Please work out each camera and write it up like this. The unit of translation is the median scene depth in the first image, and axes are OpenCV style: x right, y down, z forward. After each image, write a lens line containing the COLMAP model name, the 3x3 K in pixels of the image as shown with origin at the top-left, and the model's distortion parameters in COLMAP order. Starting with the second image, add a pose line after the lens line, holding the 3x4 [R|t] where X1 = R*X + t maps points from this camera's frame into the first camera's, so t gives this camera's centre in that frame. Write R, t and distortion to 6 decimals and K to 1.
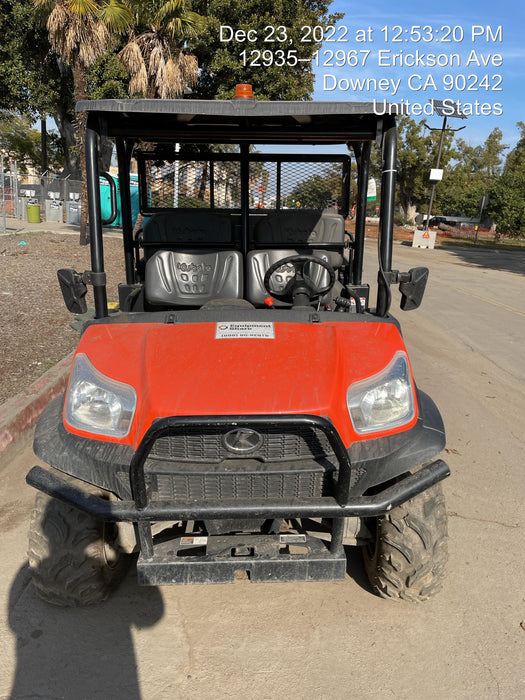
lens RADIAL K [[545.9, 0, 270.6], [0, 545.9, 339.6], [0, 0, 1]] dist [0.001721, -0.000387]
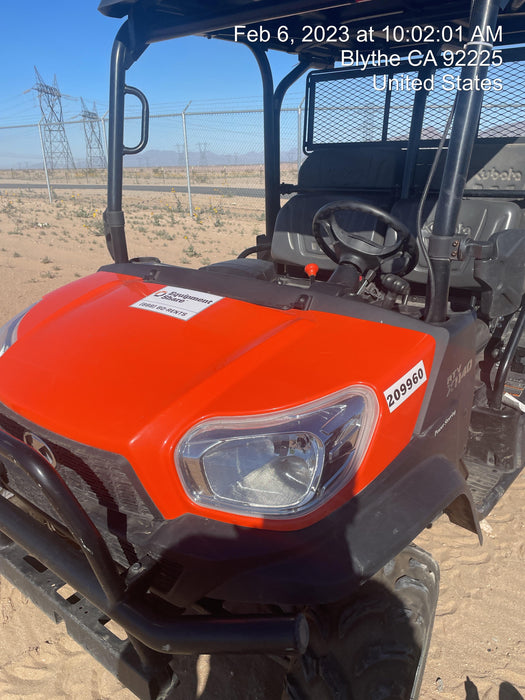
lens RADIAL K [[545.9, 0, 270.6], [0, 545.9, 339.6], [0, 0, 1]] dist [0.001721, -0.000387]
pose [[0.763500, 0.186645, -0.618249, 0.436626], [-0.137646, 0.982360, 0.126584, -0.067607], [0.630969, -0.011548, 0.775722, 0.465541]]
